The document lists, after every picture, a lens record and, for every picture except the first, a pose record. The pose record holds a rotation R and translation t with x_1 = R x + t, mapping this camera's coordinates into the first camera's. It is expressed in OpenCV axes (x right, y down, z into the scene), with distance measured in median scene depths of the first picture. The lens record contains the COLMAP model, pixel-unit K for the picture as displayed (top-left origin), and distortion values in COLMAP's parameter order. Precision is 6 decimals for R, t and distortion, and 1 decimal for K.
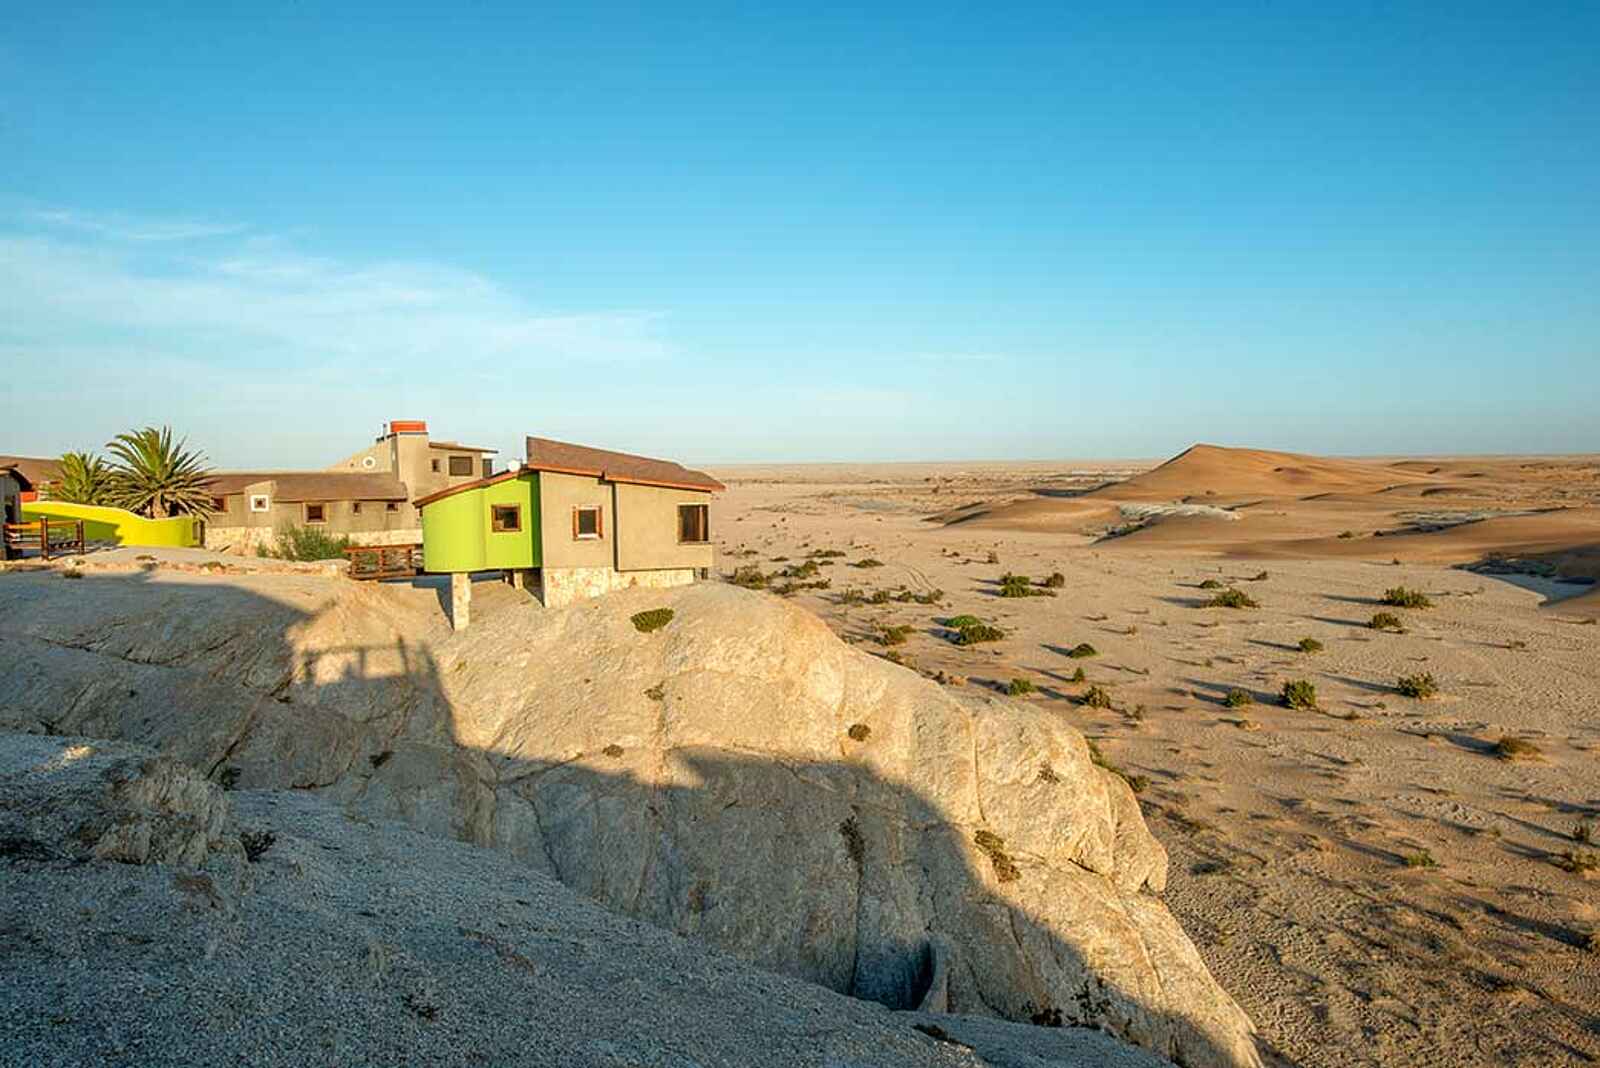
lens RADIAL K [[1026.1, 0, 800.0], [0, 1026.1, 534.0], [0, 0, 1]] dist [0.005173, 0.001174]
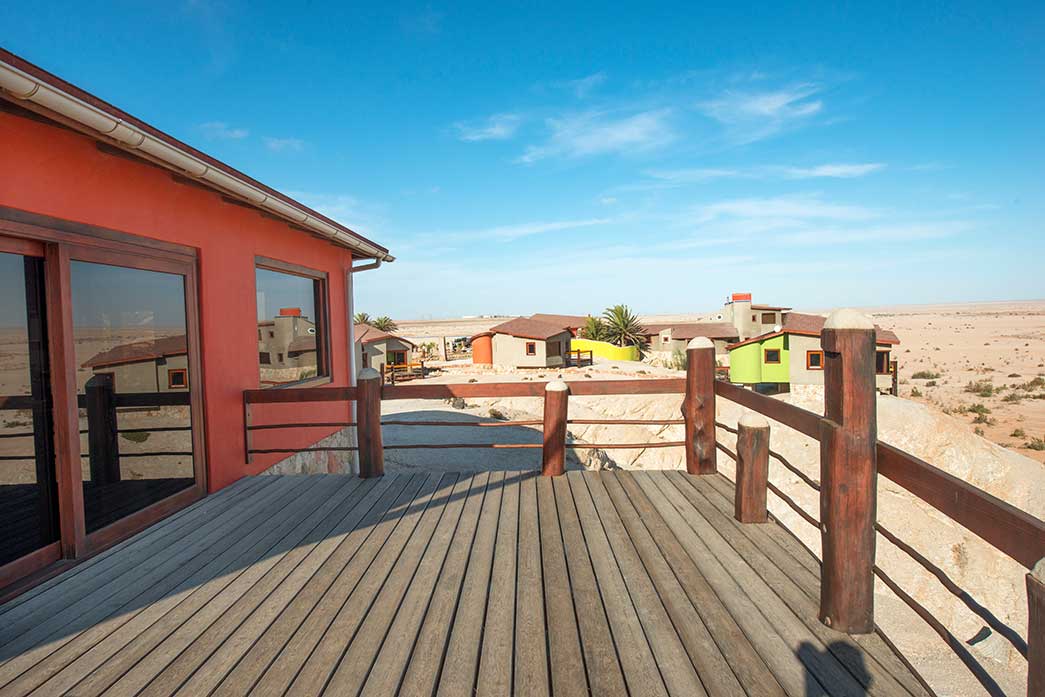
lens RADIAL K [[1072.4, 0, 522.5], [0, 1072.4, 348.5], [0, 0, 1]] dist [0.007636, 0.001298]
pose [[0.771647, 0.051991, -0.633922, 0.570906], [-0.015838, 0.997915, 0.062565, -0.135600], [0.635853, -0.038238, 0.770862, -0.770440]]
